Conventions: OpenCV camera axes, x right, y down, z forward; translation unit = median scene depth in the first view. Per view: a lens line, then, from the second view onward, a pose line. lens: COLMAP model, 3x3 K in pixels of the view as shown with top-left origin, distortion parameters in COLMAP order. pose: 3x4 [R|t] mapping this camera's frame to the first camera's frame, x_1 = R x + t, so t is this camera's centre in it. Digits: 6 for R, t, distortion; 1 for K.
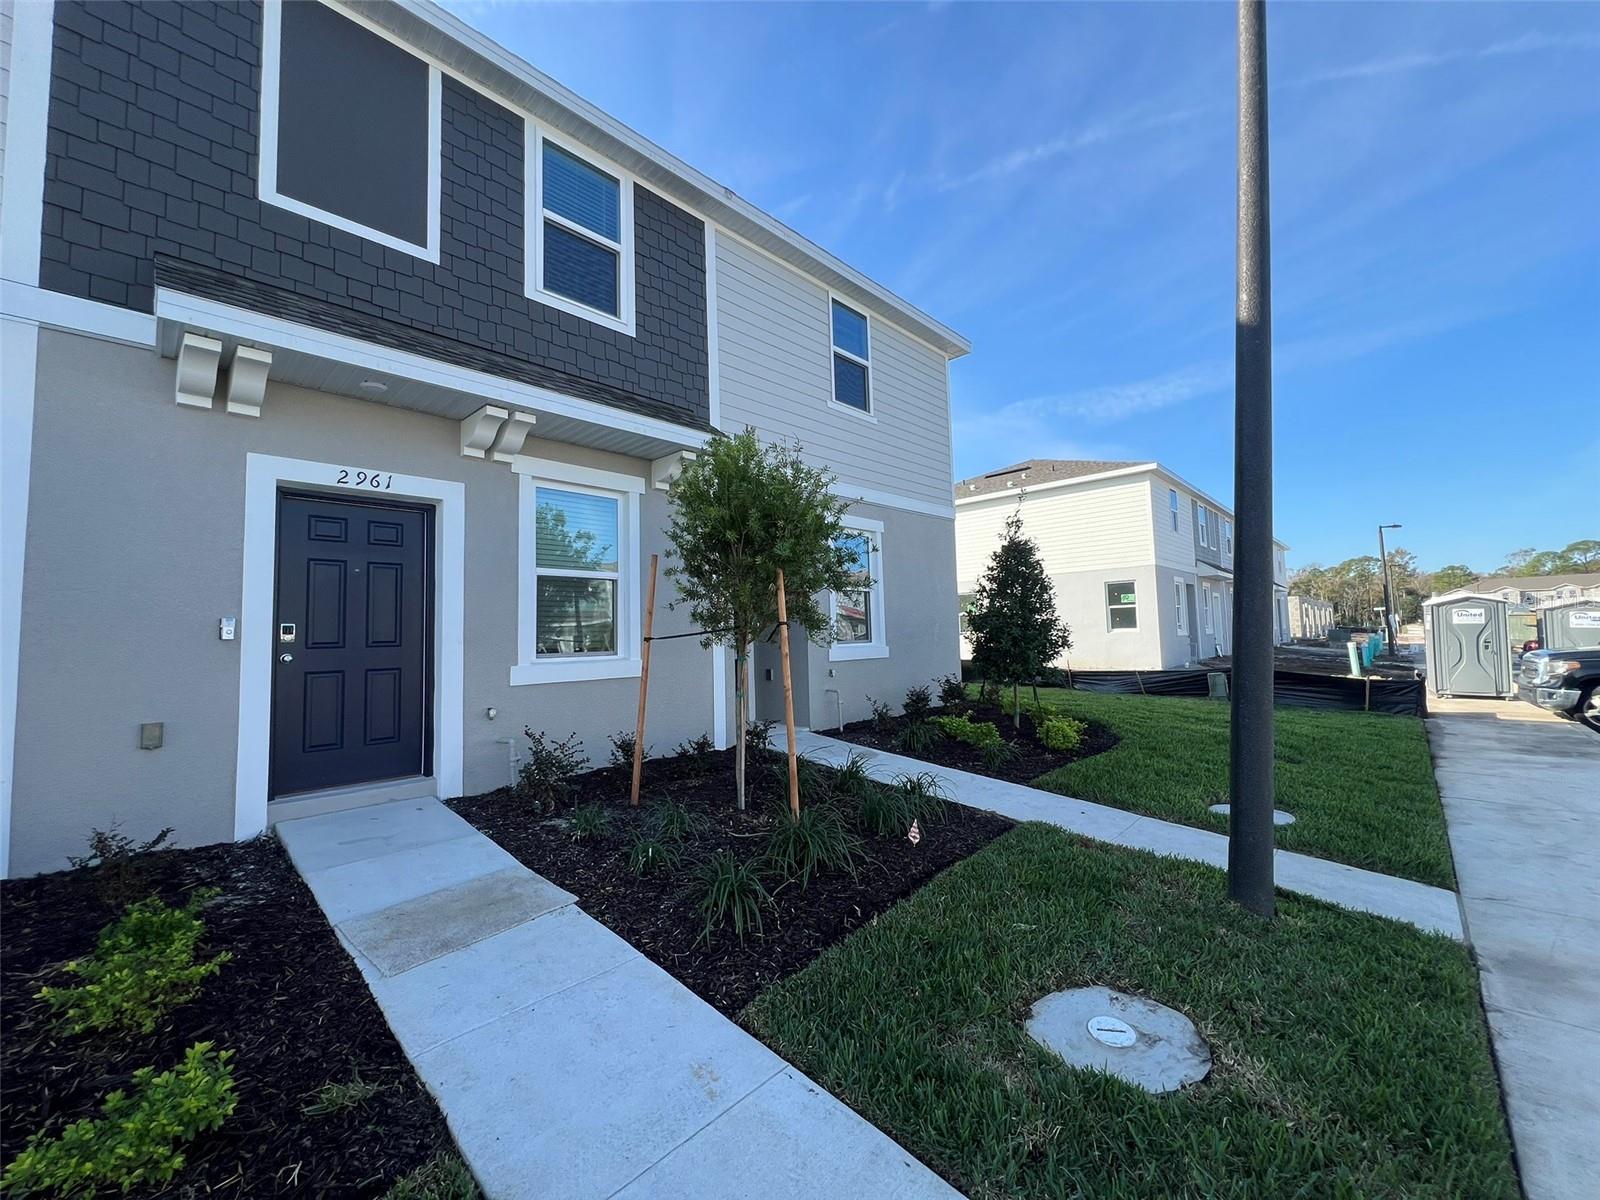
lens RADIAL K [[637.2, 0, 799.4], [0, 637.2, 589.0], [0, 0, 1]] dist [-0.001587, 0.001050]
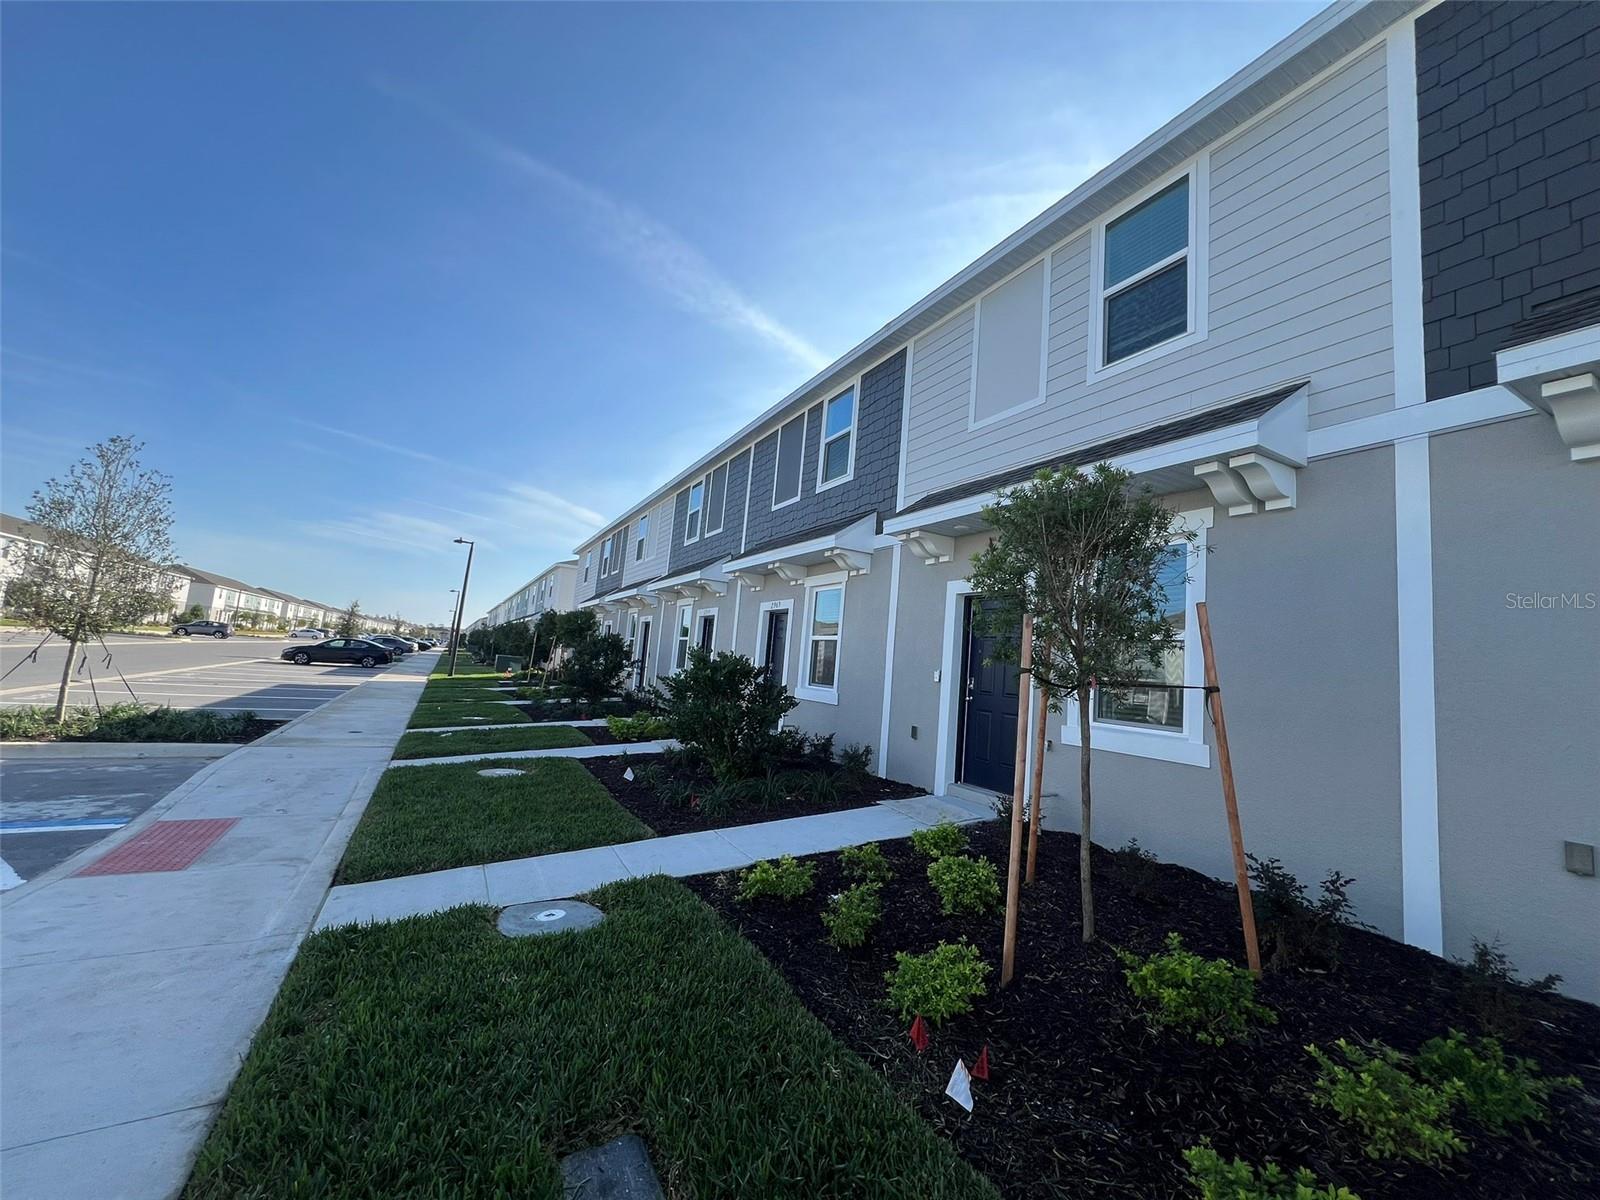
lens RADIAL K [[637.2, 0, 797.5], [0, 637.2, 596.0], [0, 0, 1]] dist [-0.001587, 0.001050]
pose [[-0.308706, -0.108507, -0.944948, 0.096252], [-0.006467, 0.993688, -0.111991, -0.009362], [0.951135, -0.028461, -0.307460, 0.212715]]
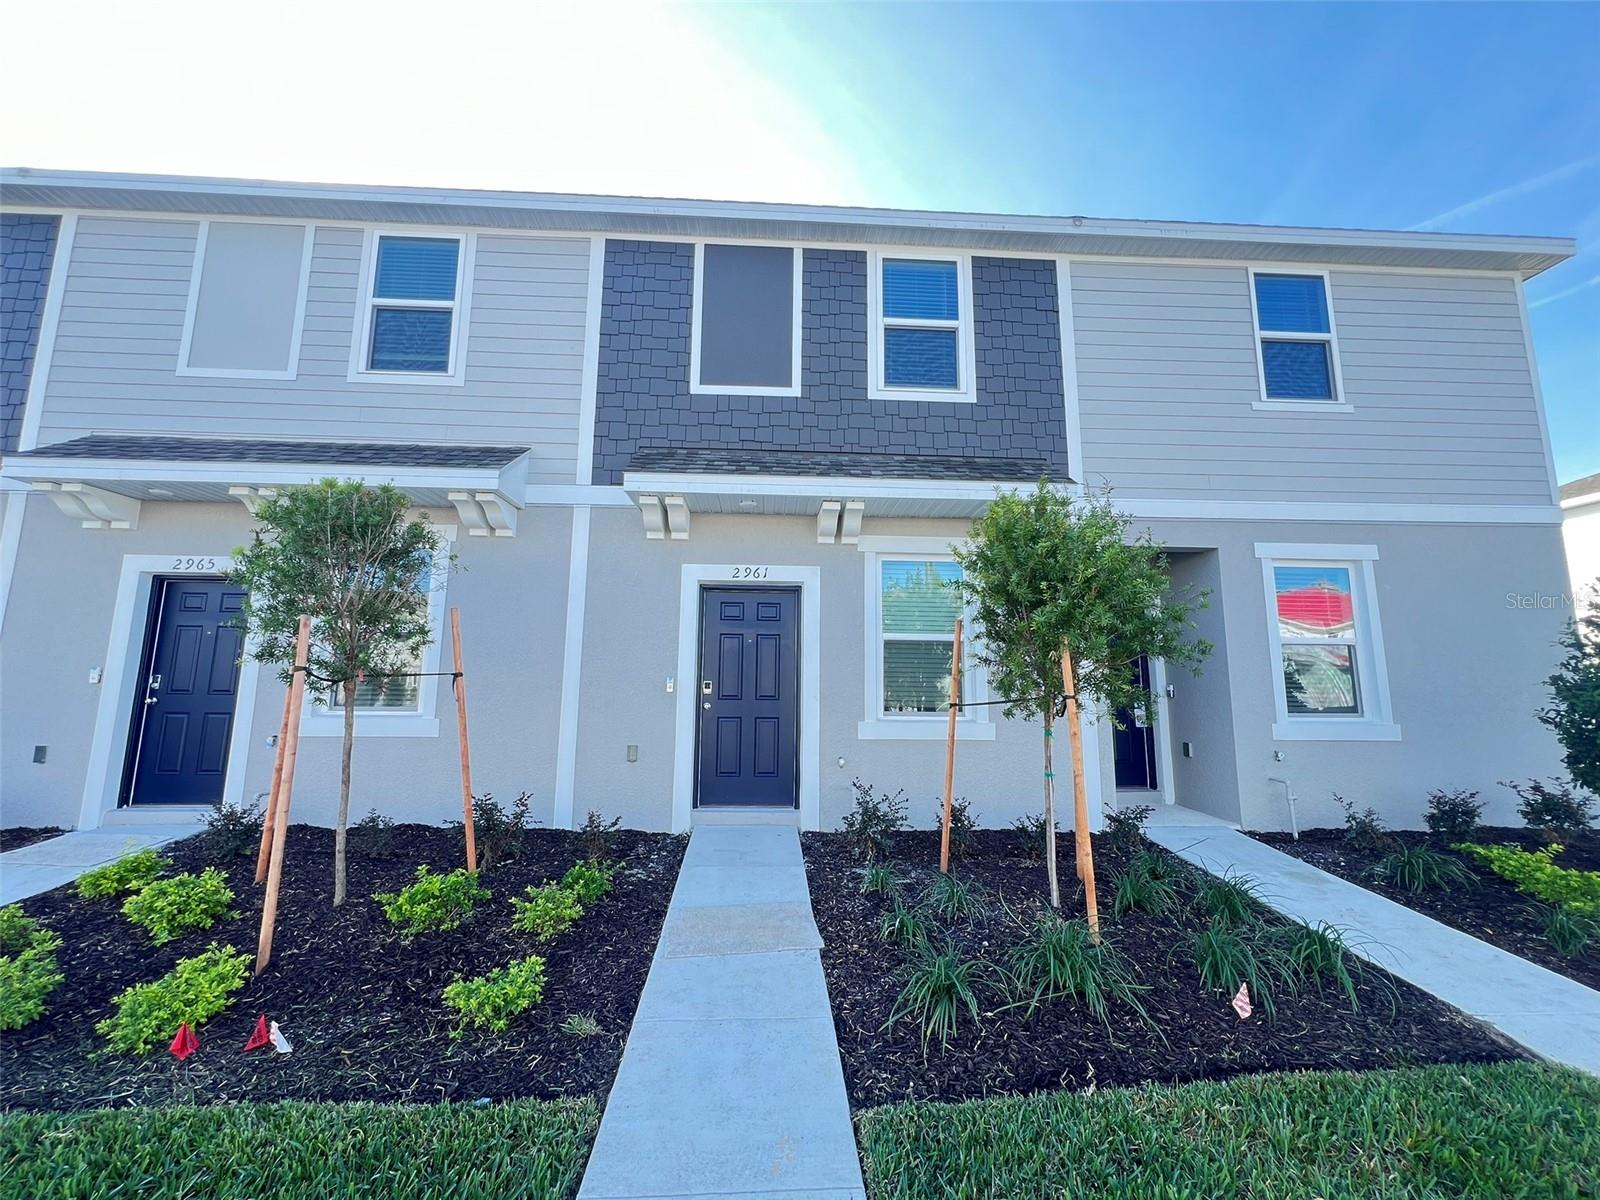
lens RADIAL K [[637.2, 0, 794.5], [0, 637.2, 591.1], [0, 0, 1]] dist [-0.001587, 0.001050]
pose [[0.727023, -0.068846, -0.683153, 0.268580], [0.021641, 0.996764, -0.077420, -0.027106], [0.686272, 0.041502, 0.726160, 0.091989]]
